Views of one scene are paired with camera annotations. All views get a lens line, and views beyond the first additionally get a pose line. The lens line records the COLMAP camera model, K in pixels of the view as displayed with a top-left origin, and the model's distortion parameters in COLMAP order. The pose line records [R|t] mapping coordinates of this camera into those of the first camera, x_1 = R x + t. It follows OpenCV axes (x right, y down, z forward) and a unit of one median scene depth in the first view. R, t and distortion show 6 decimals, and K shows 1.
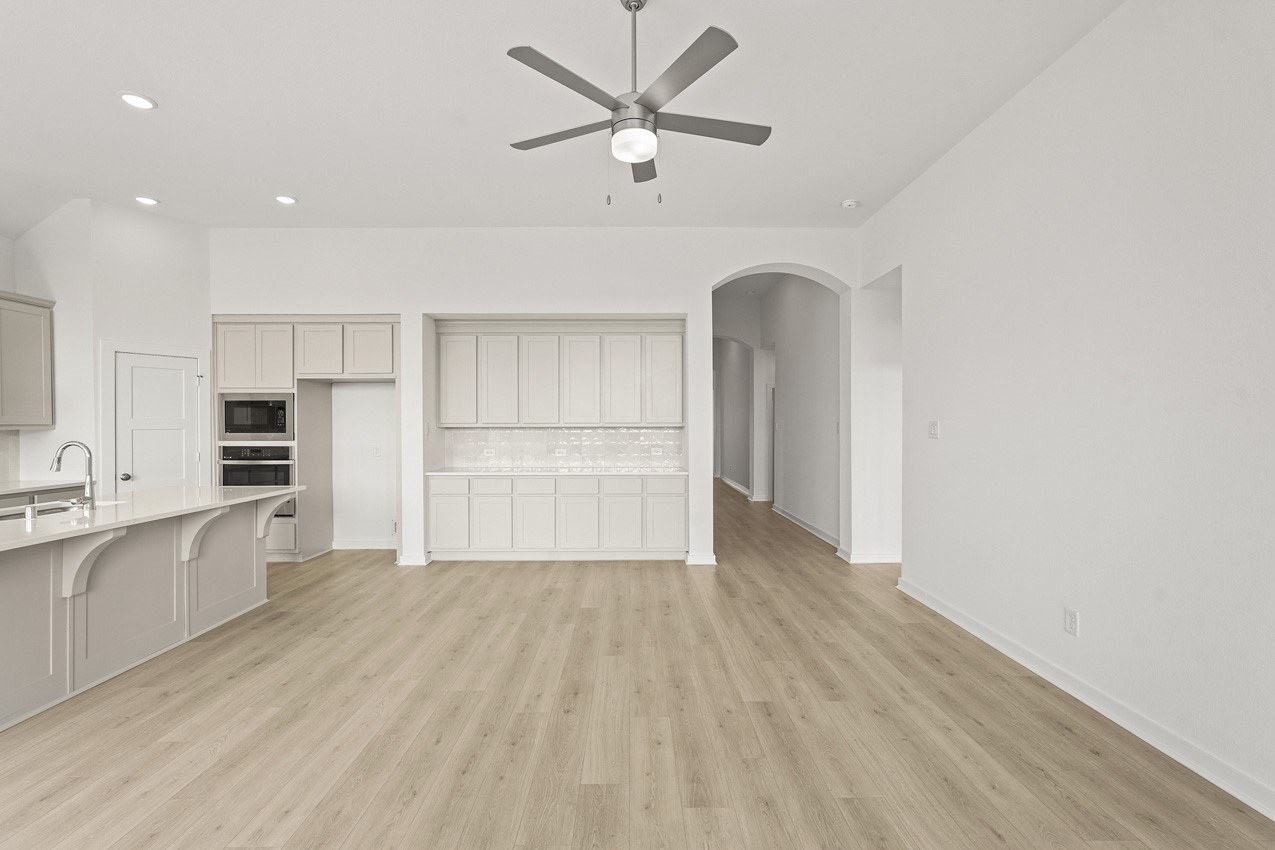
lens RADIAL K [[558.4, 0, 637.1], [0, 558.4, 424.2], [0, 0, 1]] dist [-0.011976, 0.003902]
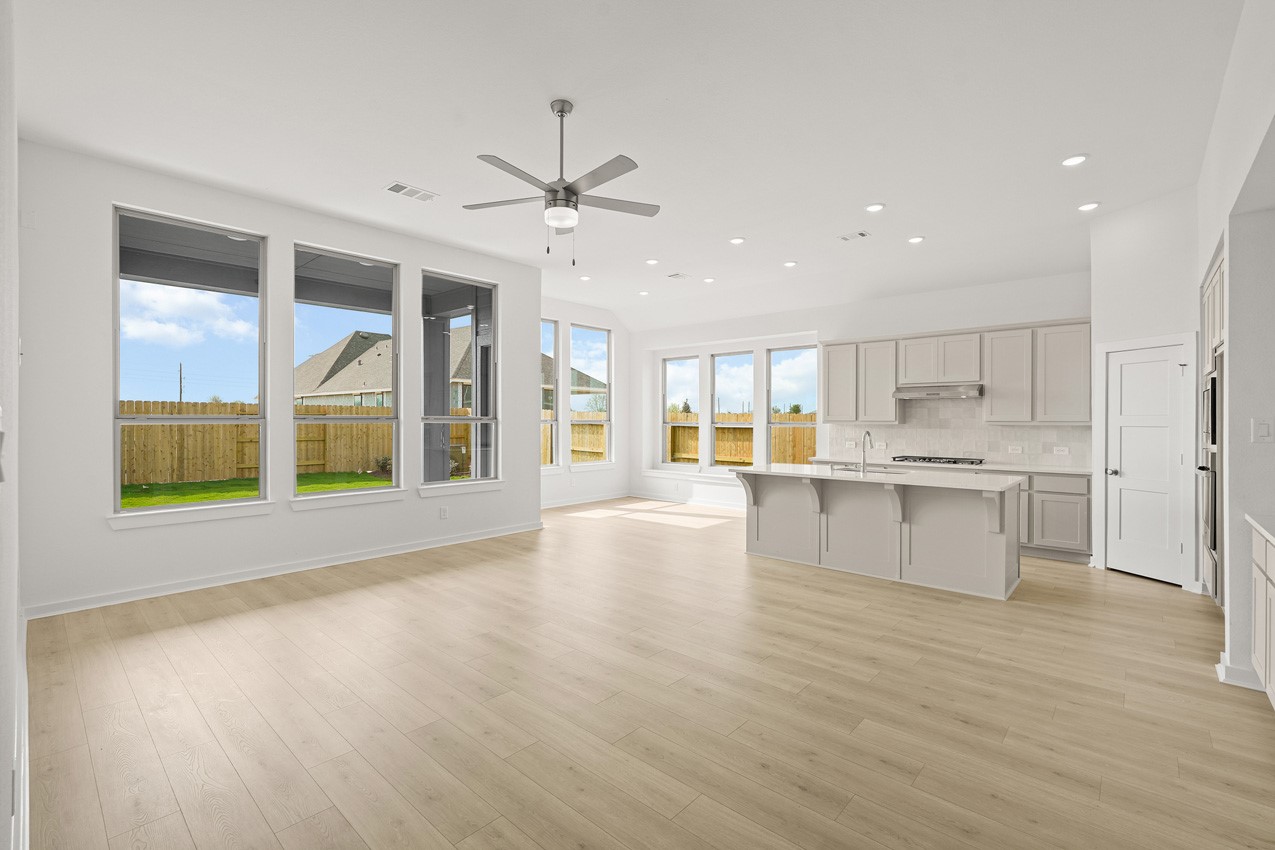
lens RADIAL K [[558.4, 0, 636.4], [0, 558.4, 419.6], [0, 0, 1]] dist [-0.011976, 0.003902]
pose [[-0.679522, -0.001243, -0.733654, 0.464472], [-0.000912, 0.999999, -0.000850, -0.000933], [0.733655, 0.000091, -0.679523, 1.097321]]
